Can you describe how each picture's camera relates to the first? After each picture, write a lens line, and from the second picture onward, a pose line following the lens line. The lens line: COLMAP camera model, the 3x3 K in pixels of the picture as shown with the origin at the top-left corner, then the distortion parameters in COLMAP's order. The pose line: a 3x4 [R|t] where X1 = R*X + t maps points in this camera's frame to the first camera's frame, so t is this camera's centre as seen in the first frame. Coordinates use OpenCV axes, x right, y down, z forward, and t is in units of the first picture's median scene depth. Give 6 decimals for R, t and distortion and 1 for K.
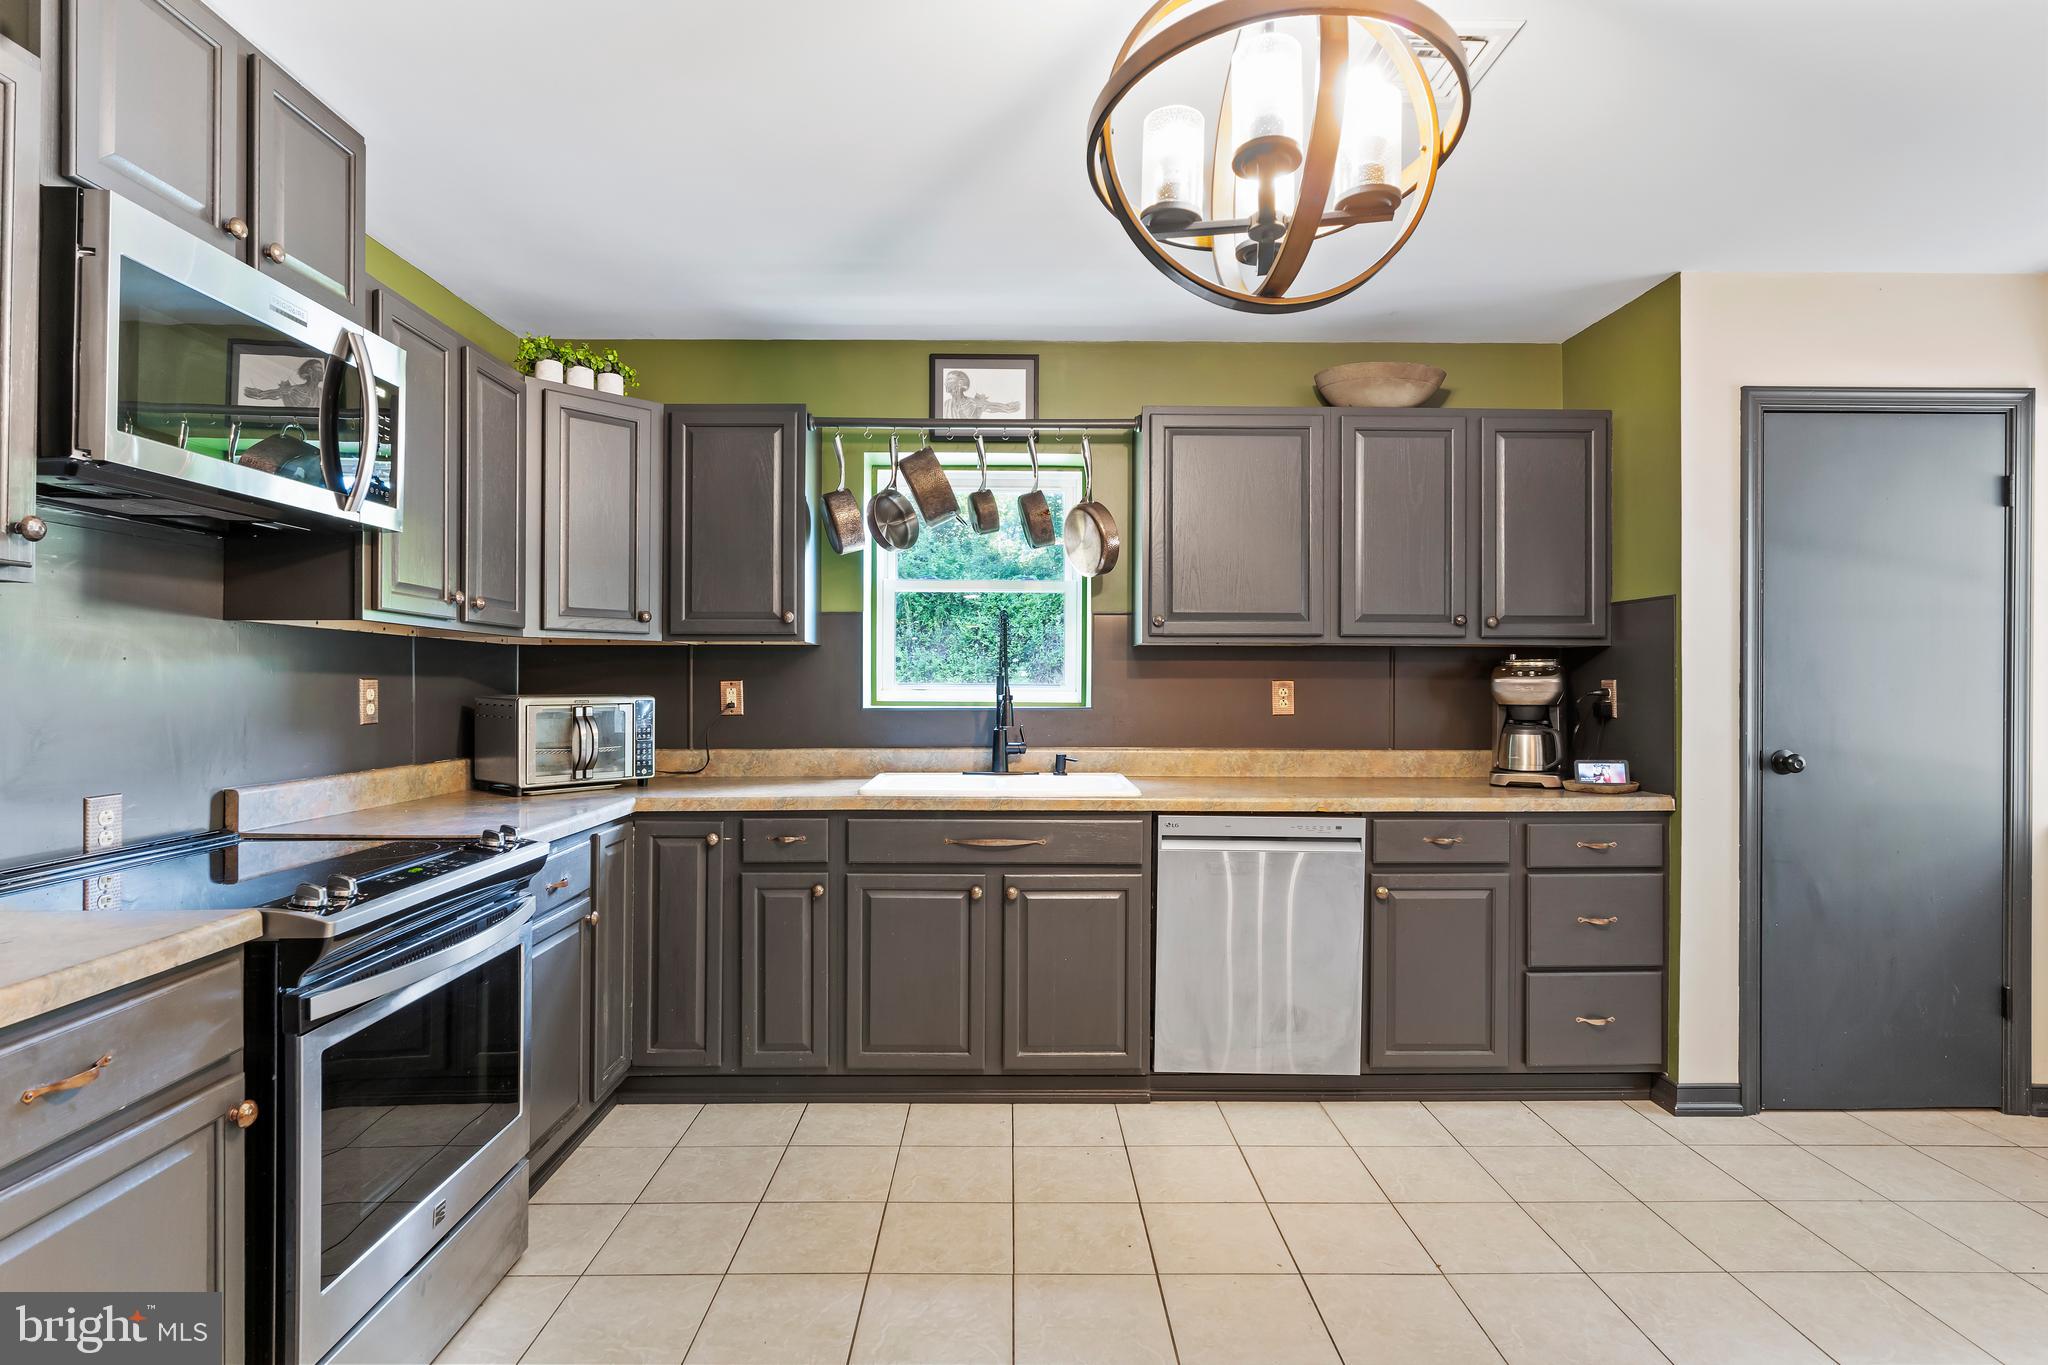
lens RADIAL K [[1045.9, 0, 1016.7], [0, 1045.9, 677.6], [0, 0, 1]] dist [-0.005393, 0.000565]
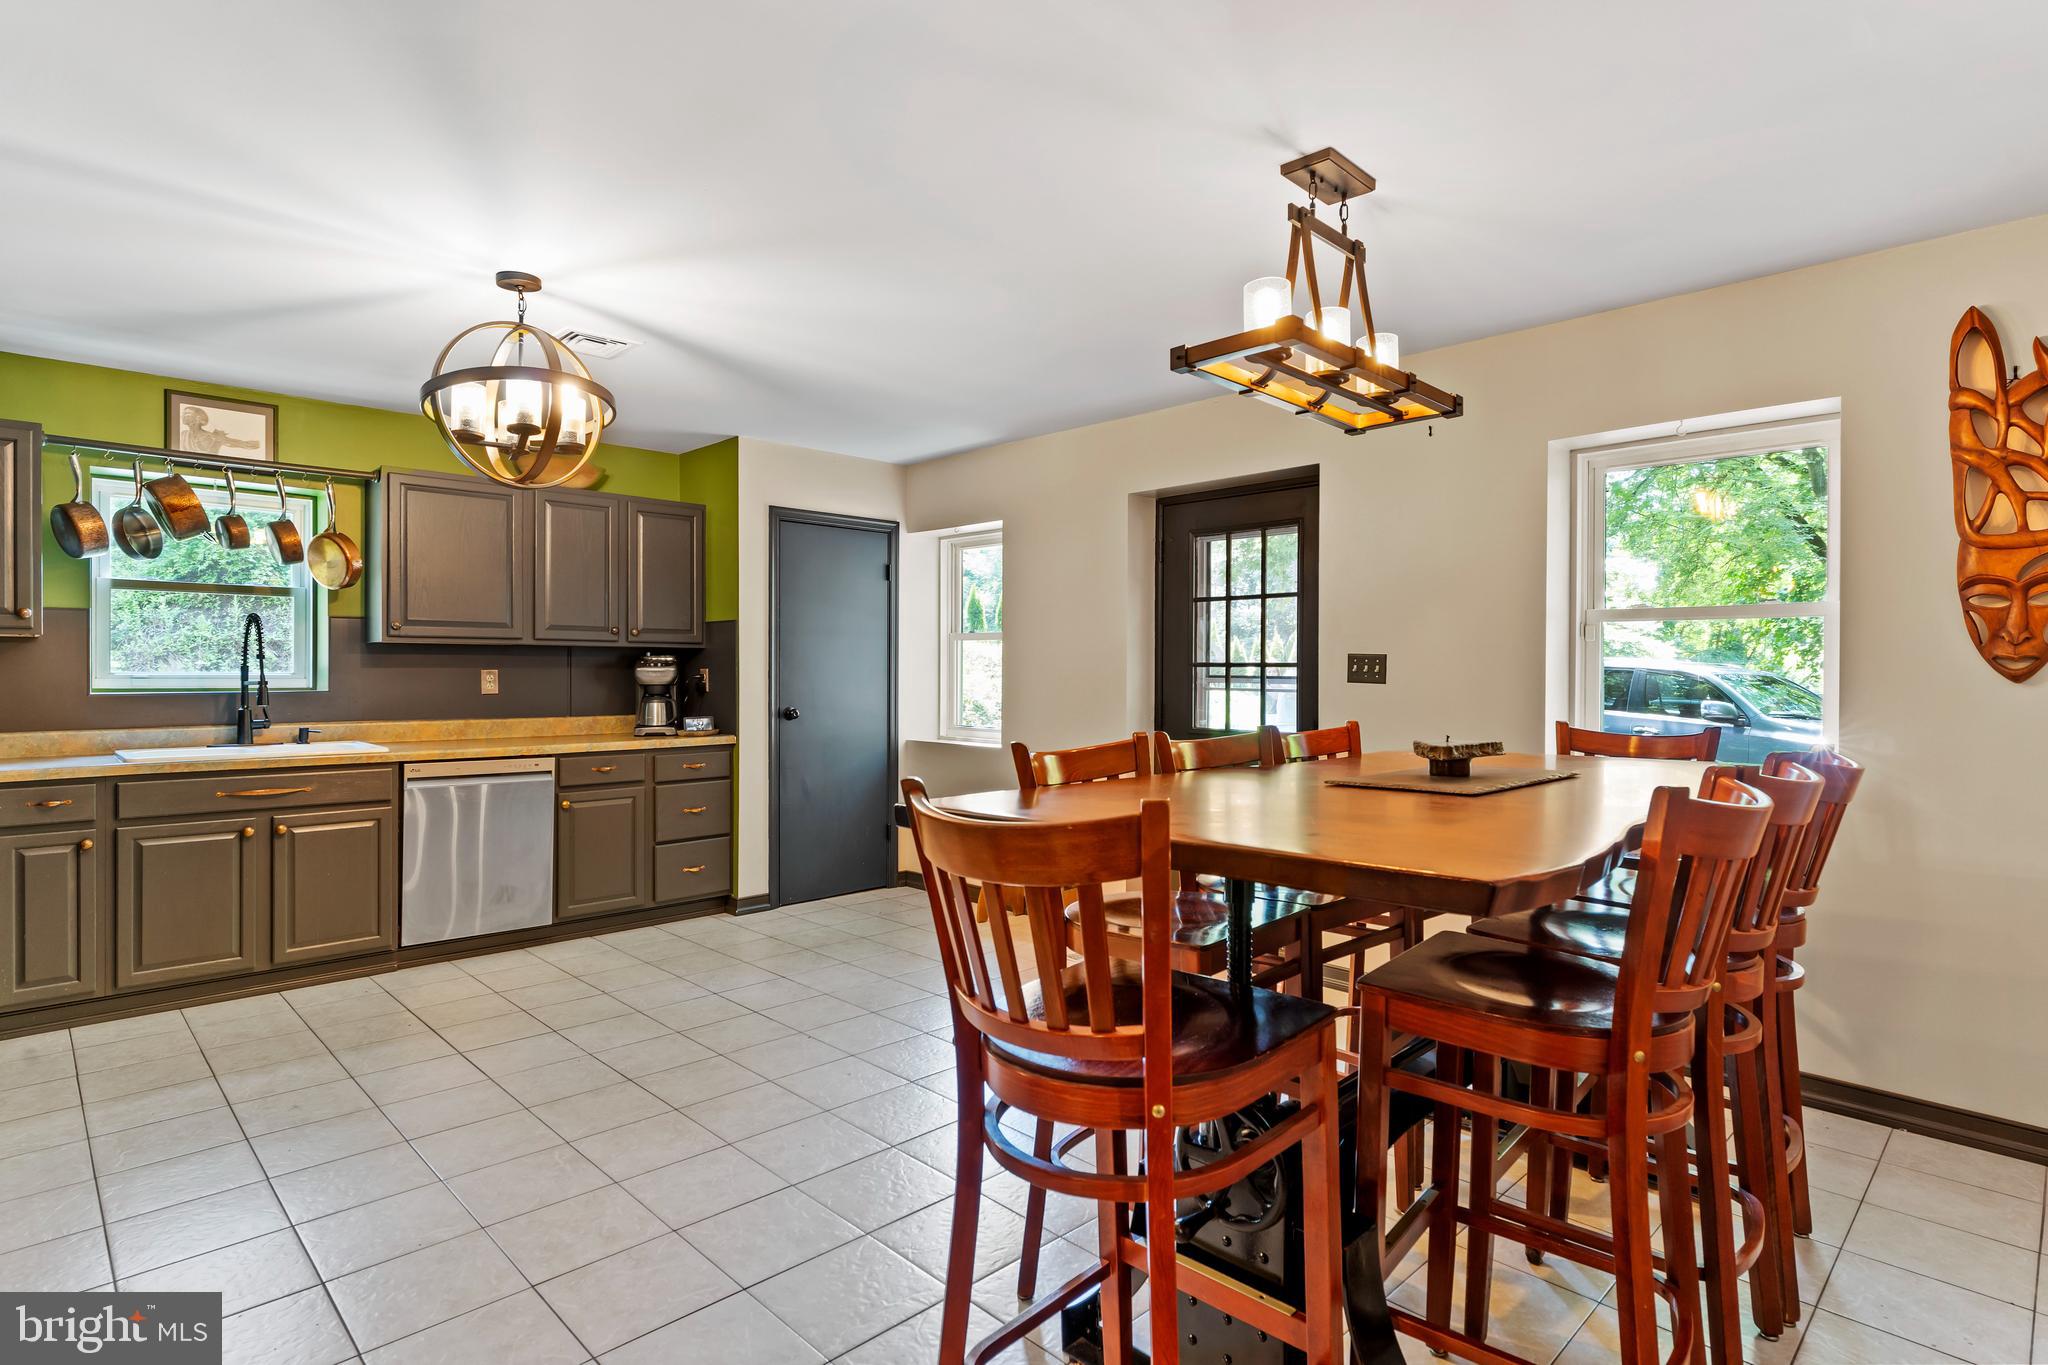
lens RADIAL K [[1045.9, 0, 1016.7], [0, 1045.9, 677.6], [0, 0, 1]] dist [-0.005393, 0.000565]
pose [[0.722593, -0.005374, 0.691253, -0.231168], [-0.000643, 0.999964, 0.008446, 0.001744], [-0.691273, -0.006548, 0.722564, -0.567550]]
